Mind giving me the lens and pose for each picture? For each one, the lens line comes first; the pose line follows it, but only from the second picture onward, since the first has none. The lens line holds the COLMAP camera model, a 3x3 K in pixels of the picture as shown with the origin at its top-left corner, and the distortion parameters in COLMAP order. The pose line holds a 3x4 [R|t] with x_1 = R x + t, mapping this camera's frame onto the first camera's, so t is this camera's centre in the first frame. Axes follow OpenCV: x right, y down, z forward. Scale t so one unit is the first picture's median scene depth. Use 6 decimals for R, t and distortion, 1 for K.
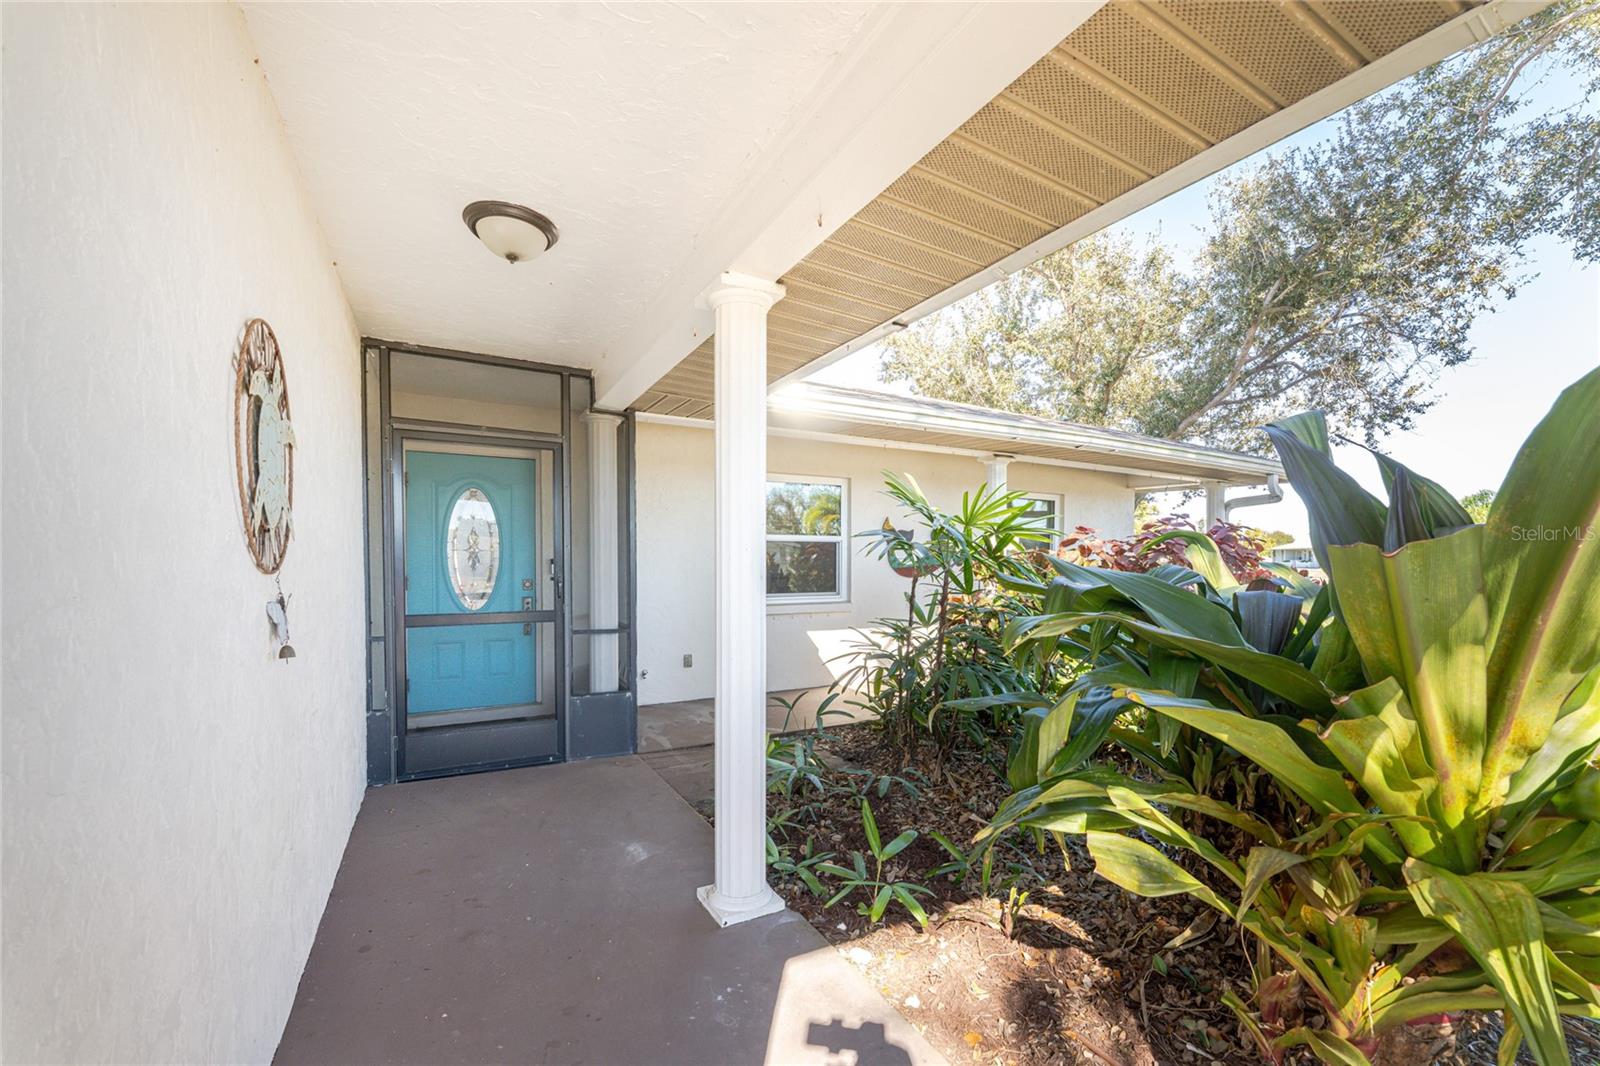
lens RADIAL K [[652.4, 0, 827.9], [0, 652.4, 583.6], [0, 0, 1]] dist [-0.013998, -0.000401]
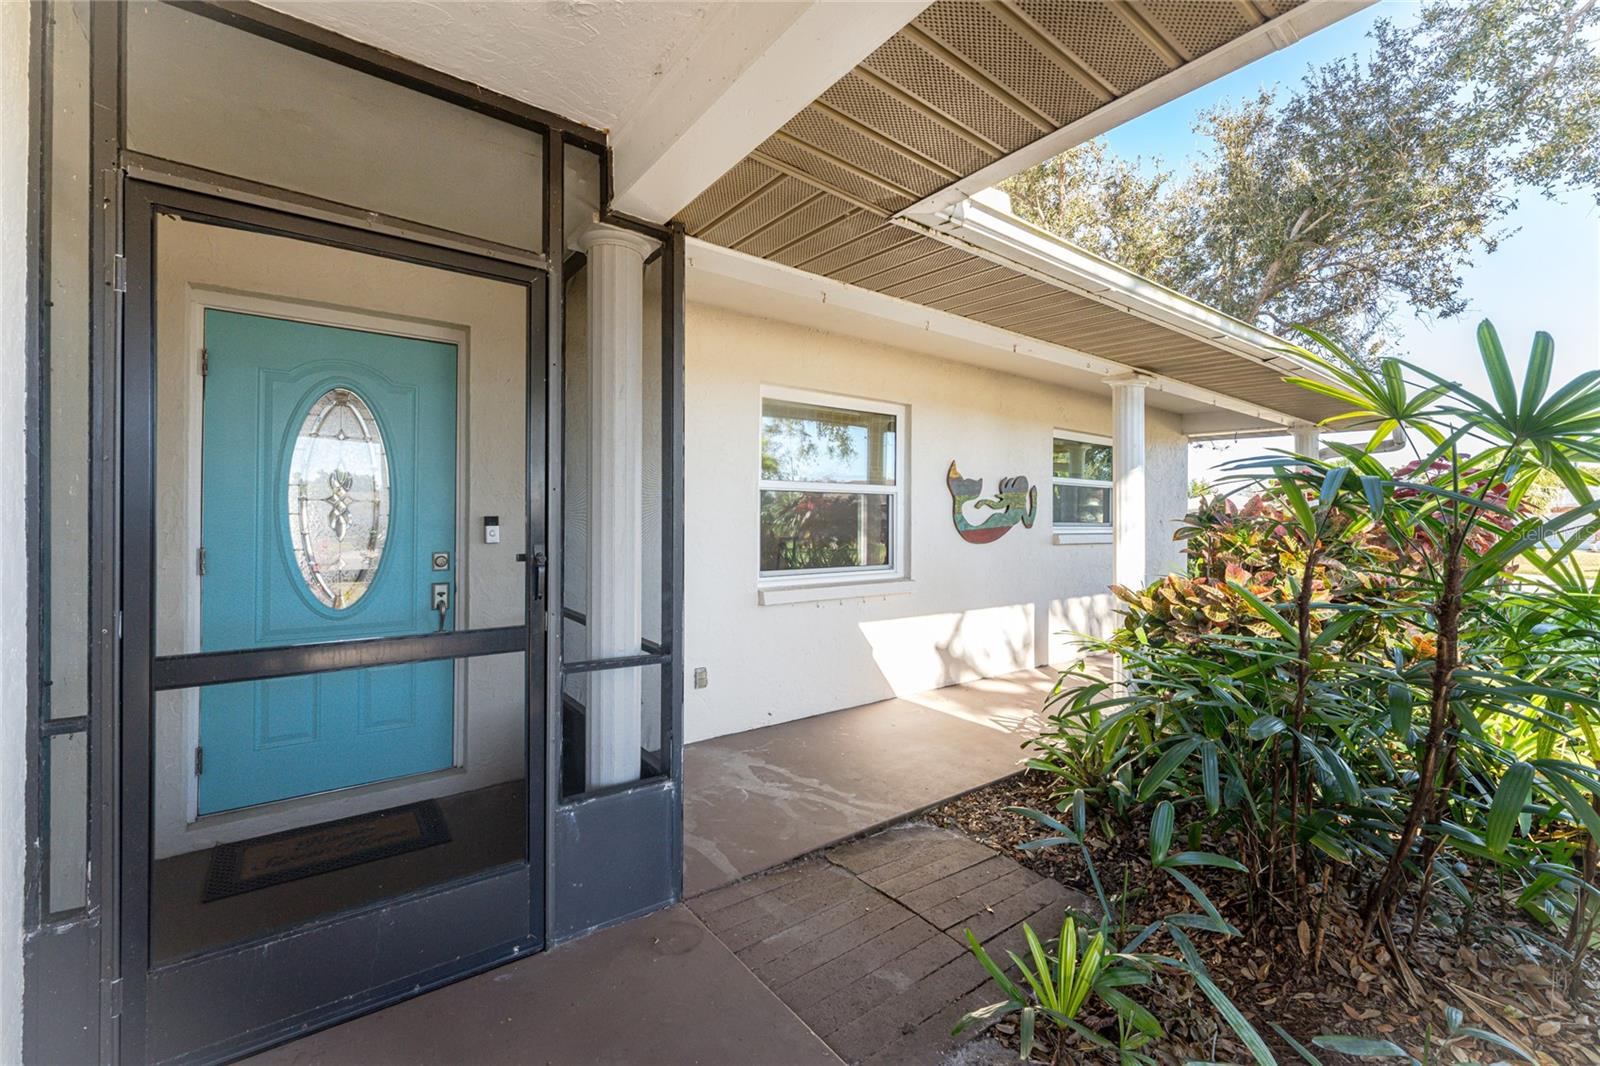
lens RADIAL K [[652.4, 0, 799.1], [0, 652.4, 525.2], [0, 0, 1]] dist [-0.013998, -0.000401]
pose [[0.992774, 0.001944, 0.119985, -0.222697], [0.001266, 0.999643, -0.026672, -0.014479], [-0.119994, 0.026631, 0.992417, 0.404747]]
